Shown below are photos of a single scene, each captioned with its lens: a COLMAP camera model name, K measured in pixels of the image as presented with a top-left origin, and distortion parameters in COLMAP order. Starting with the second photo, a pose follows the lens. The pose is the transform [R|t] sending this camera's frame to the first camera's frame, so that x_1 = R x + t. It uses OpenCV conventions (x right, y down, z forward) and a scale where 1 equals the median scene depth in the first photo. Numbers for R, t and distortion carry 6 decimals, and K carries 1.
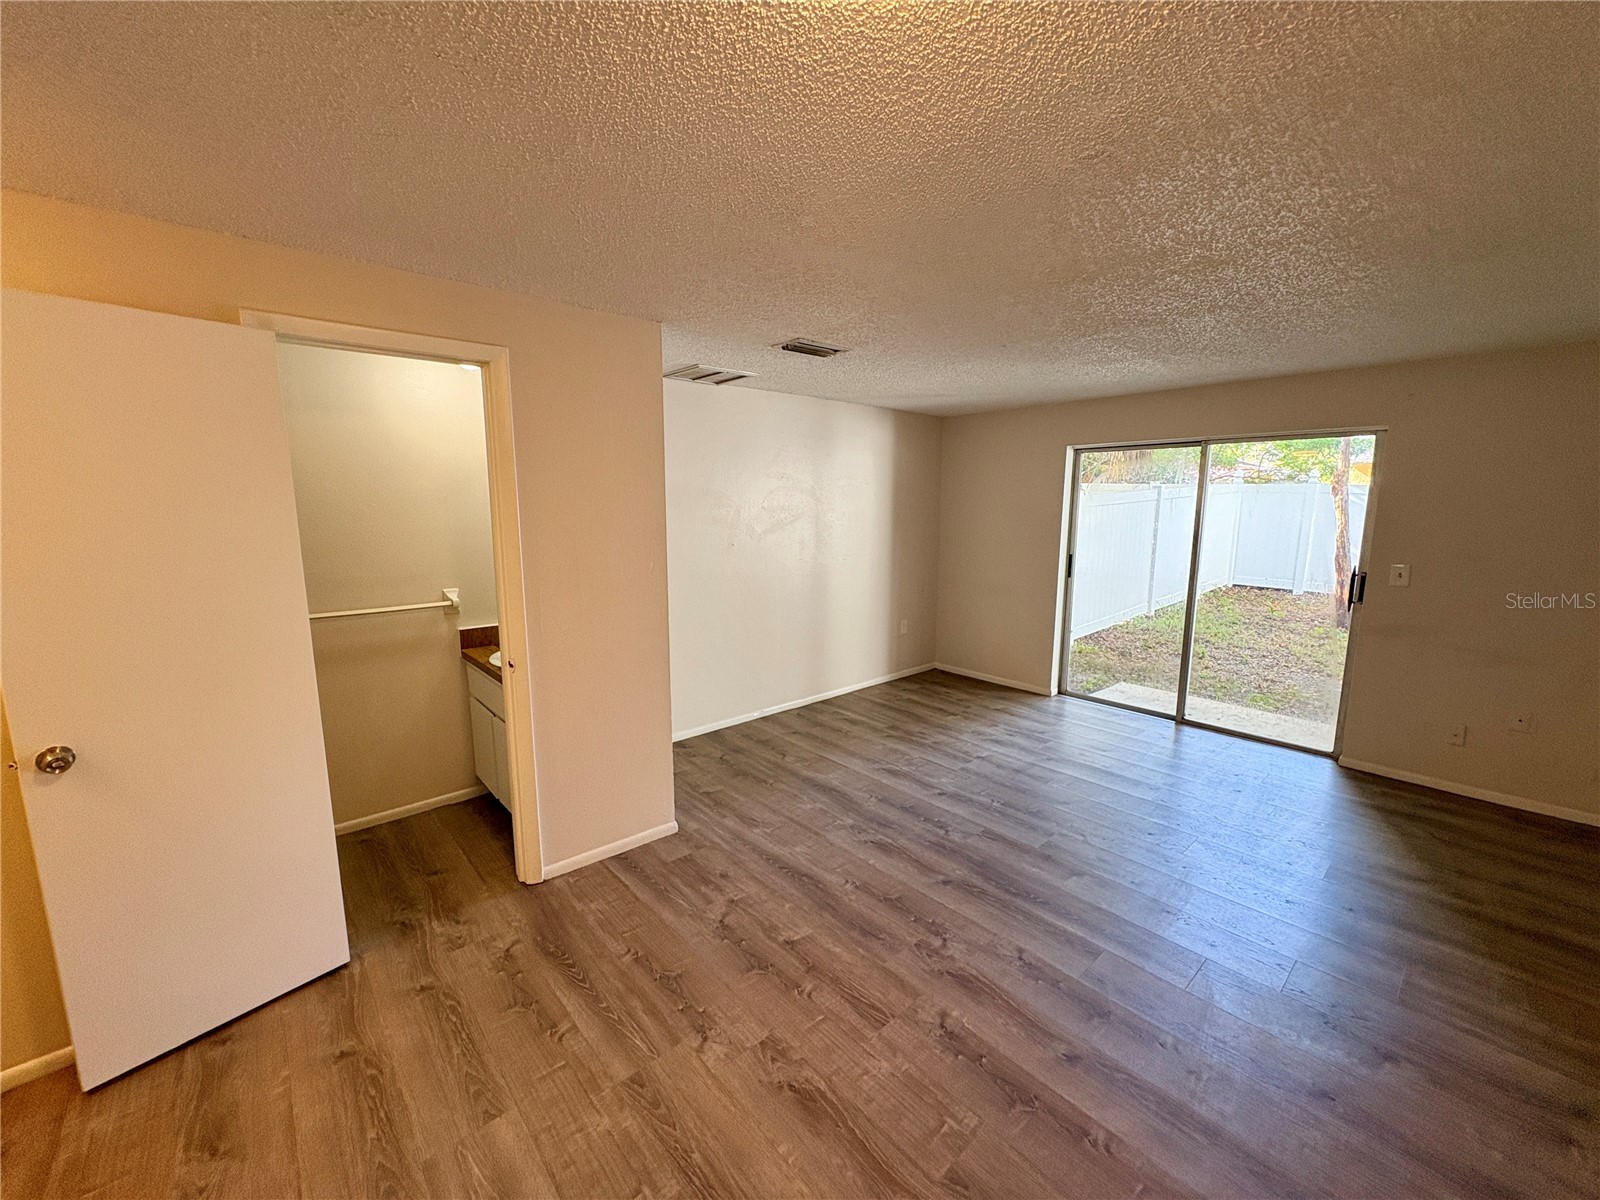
lens RADIAL K [[634.5, 0, 800.0], [0, 634.5, 600.0], [0, 0, 1]] dist [-0.001059, 0.000398]
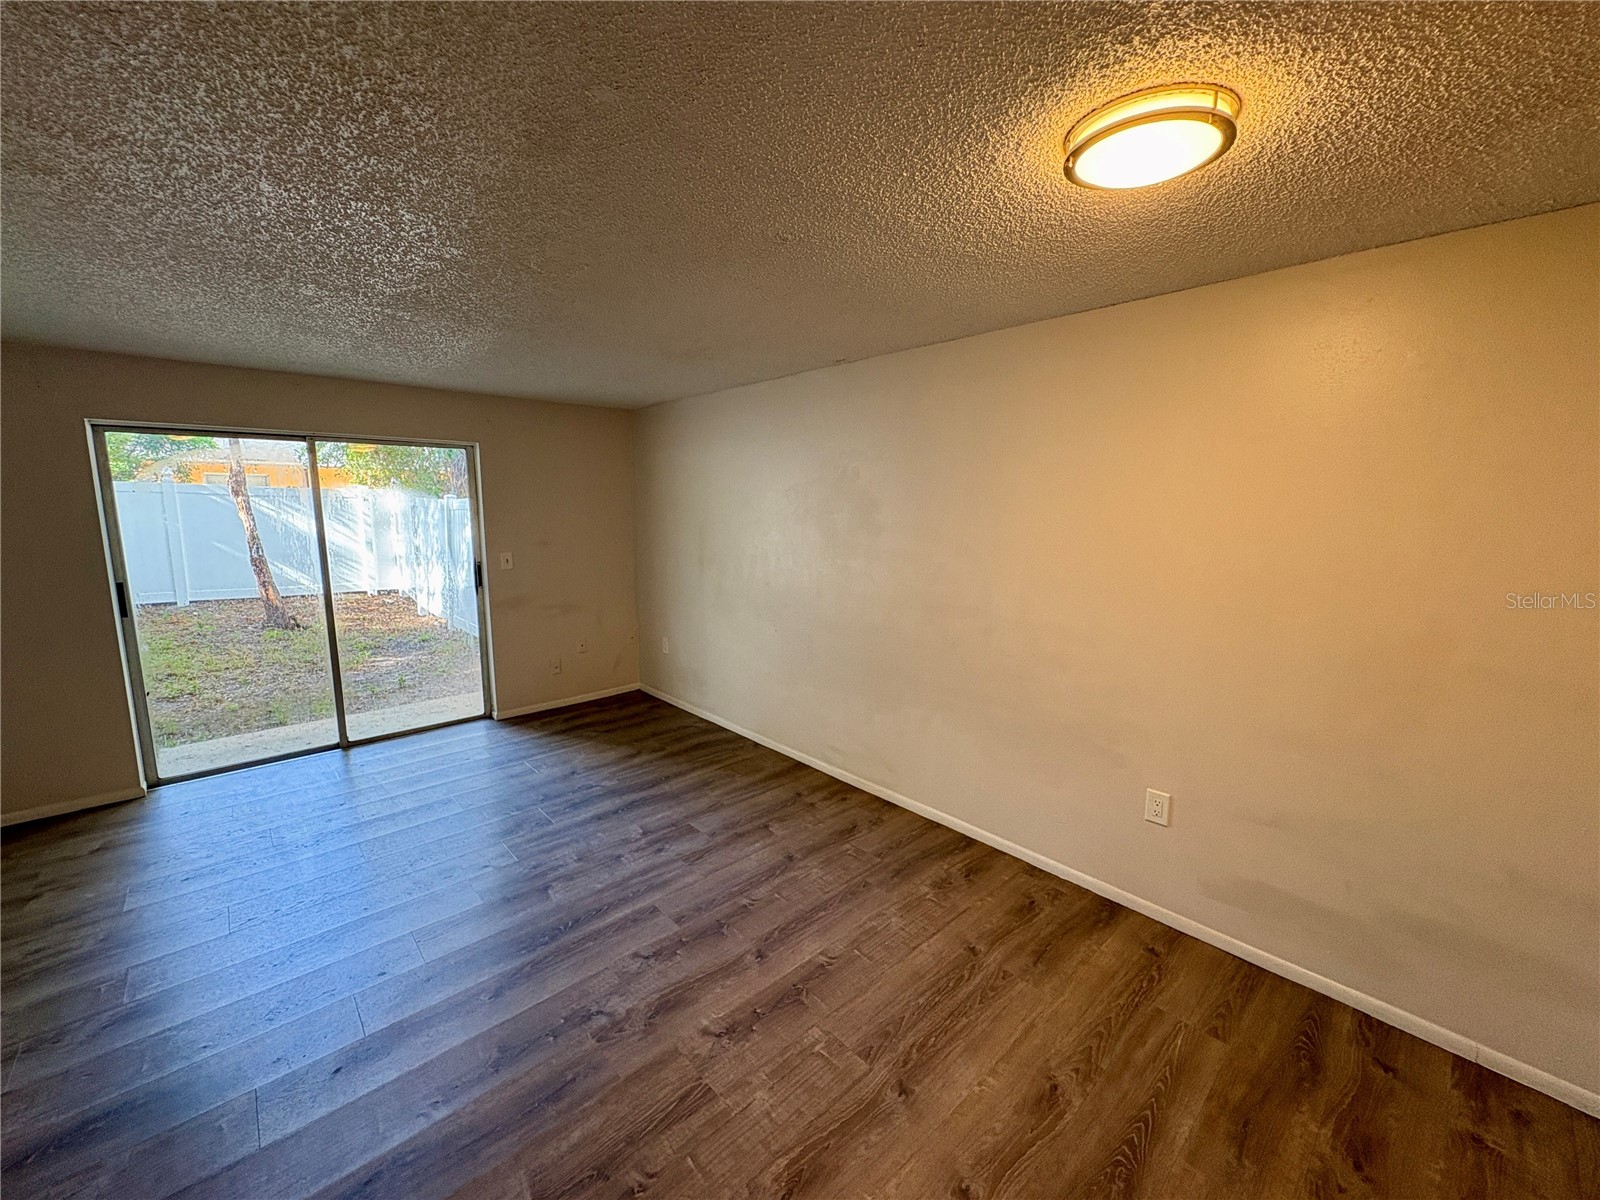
lens RADIAL K [[634.5, 0, 800.0], [0, 634.5, 600.0], [0, 0, 1]] dist [-0.001059, 0.000398]
pose [[-0.020233, -0.151328, 0.988276, -0.373991], [0.151146, 0.976655, 0.152643, -0.071574], [-0.988304, 0.152462, 0.003112, 0.438200]]
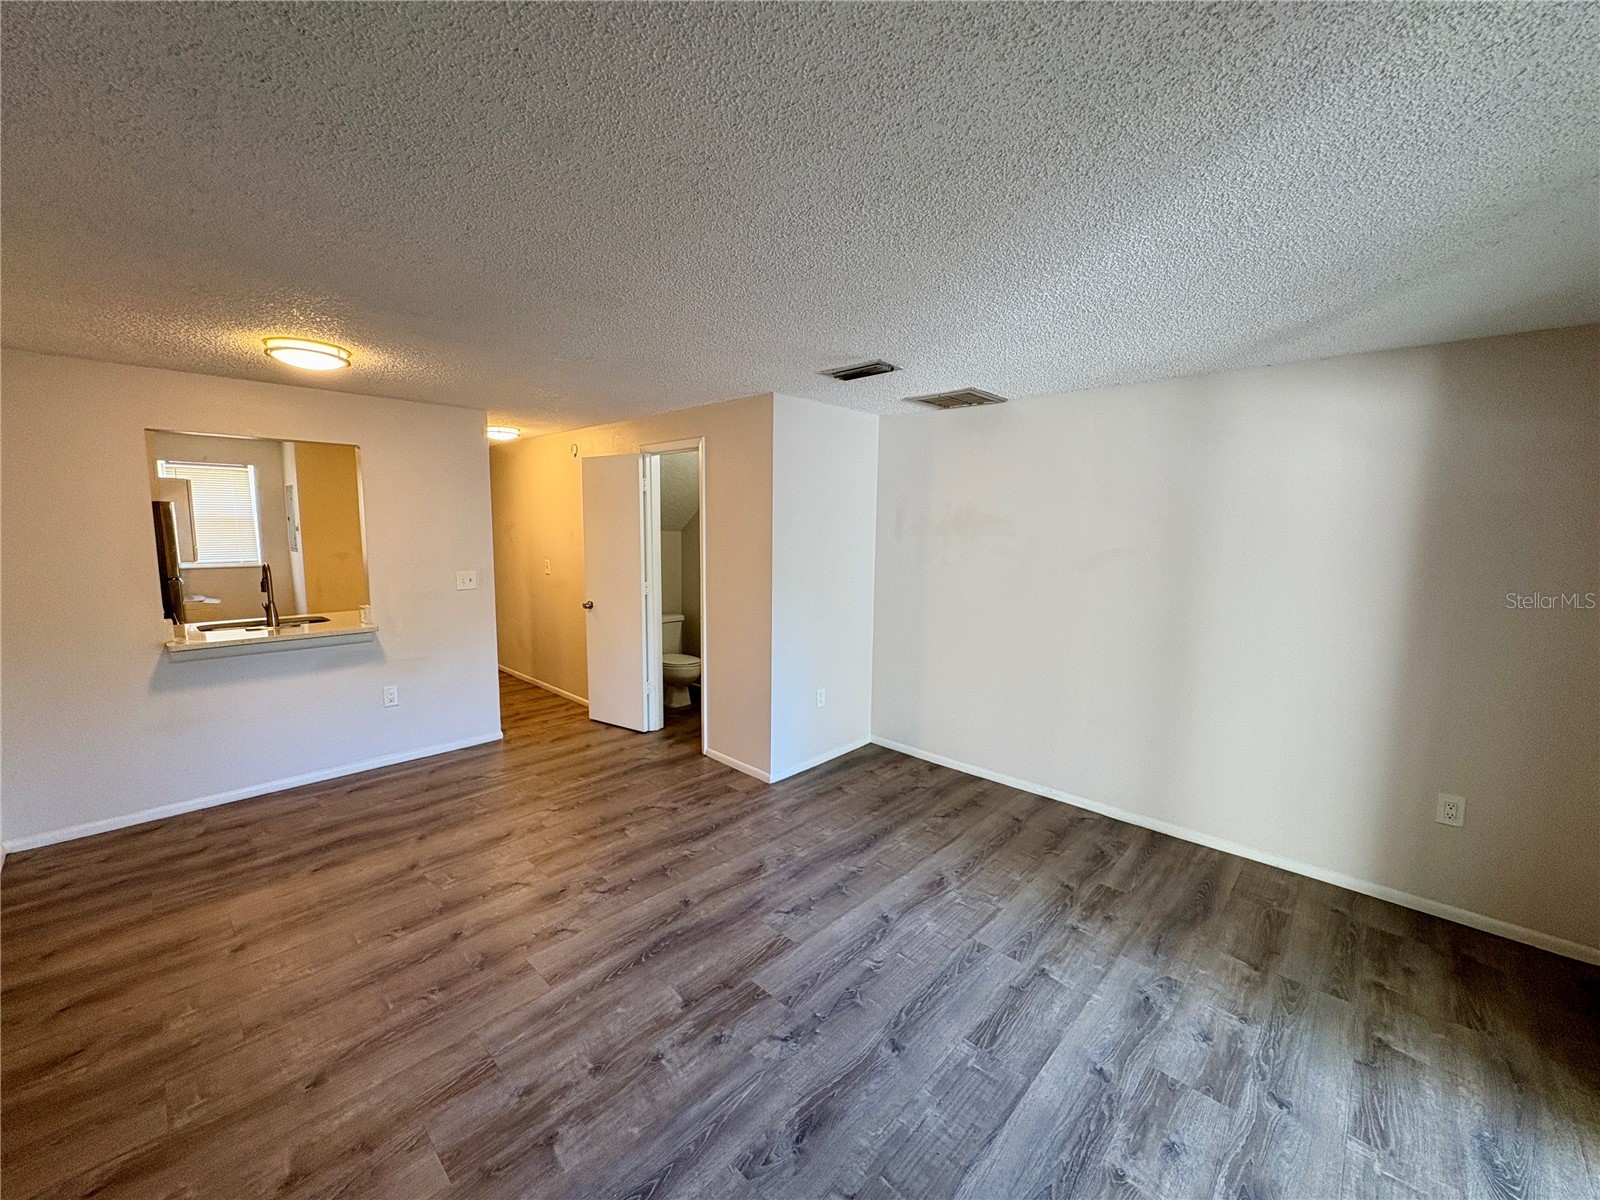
lens RADIAL K [[634.5, 0, 800.0], [0, 634.5, 600.0], [0, 0, 1]] dist [-0.001059, 0.000398]
pose [[0.089344, 0.119022, -0.988864, 0.933479], [-0.167200, 0.980537, 0.102913, -0.124813], [0.981866, 0.156143, 0.107506, 0.785122]]
